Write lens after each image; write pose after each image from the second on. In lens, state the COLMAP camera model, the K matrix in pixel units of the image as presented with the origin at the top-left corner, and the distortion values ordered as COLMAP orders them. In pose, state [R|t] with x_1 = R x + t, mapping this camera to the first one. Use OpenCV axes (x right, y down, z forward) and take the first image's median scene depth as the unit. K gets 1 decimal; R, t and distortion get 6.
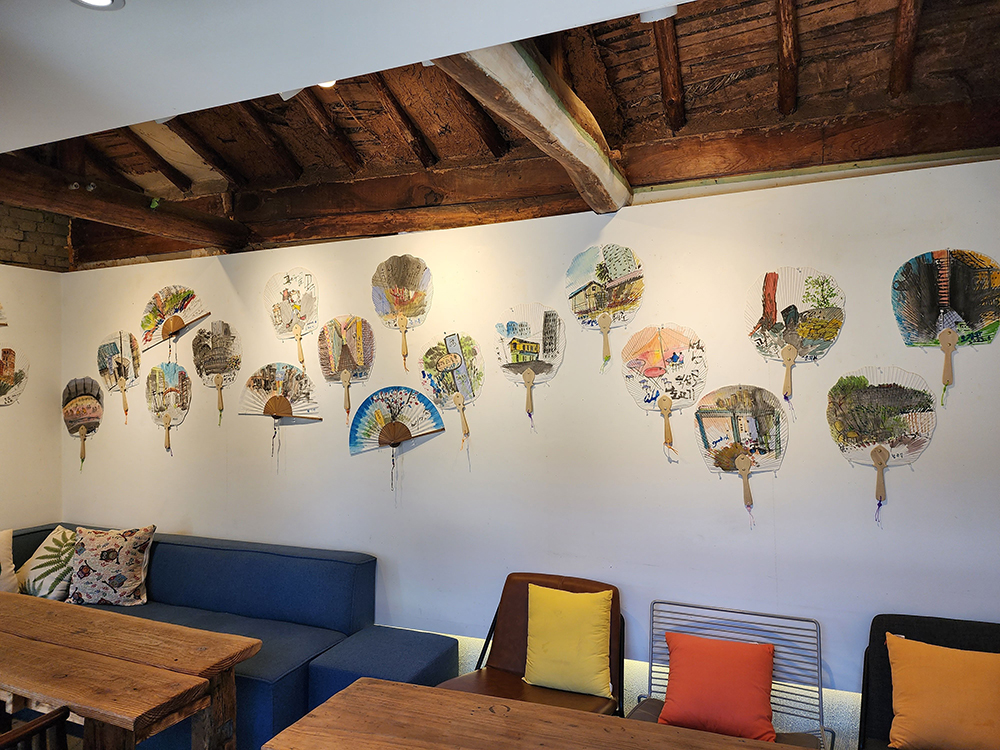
lens RADIAL K [[659.3, 0, 498.5], [0, 659.3, 368.5], [0, 0, 1]] dist [0.085759, -0.083558]
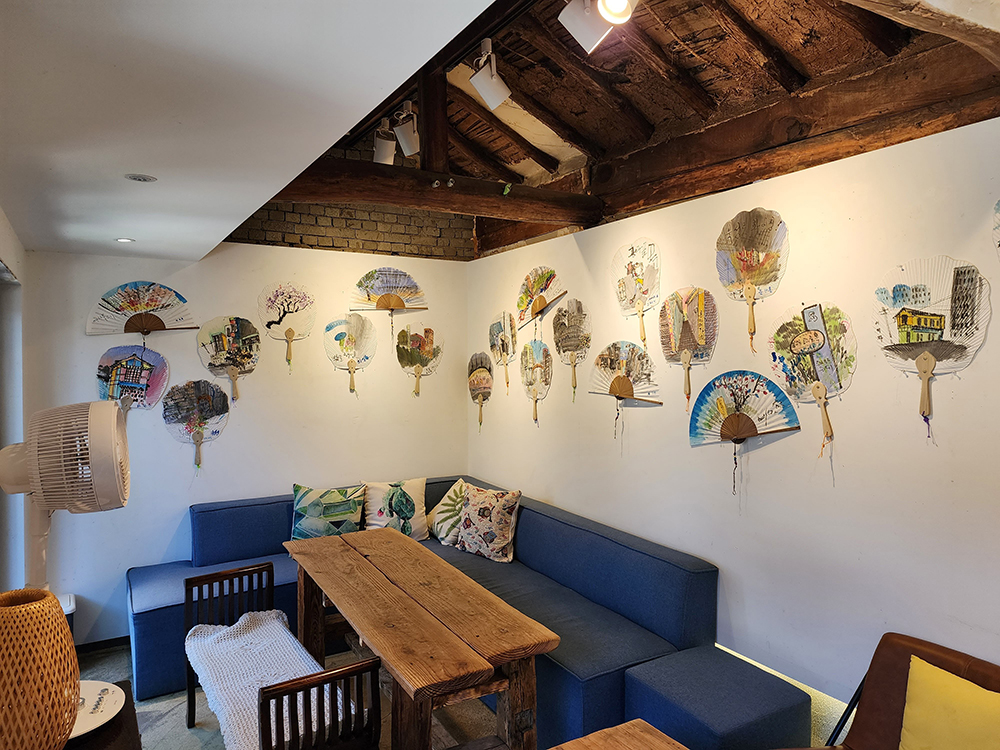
lens RADIAL K [[659.3, 0, 498.5], [0, 659.3, 368.5], [0, 0, 1]] dist [0.085759, -0.083558]
pose [[0.803573, 0.025651, -0.594654, 0.095031], [0.003903, 0.998822, 0.048359, -0.016698], [0.595194, -0.041181, 0.802526, 0.143798]]
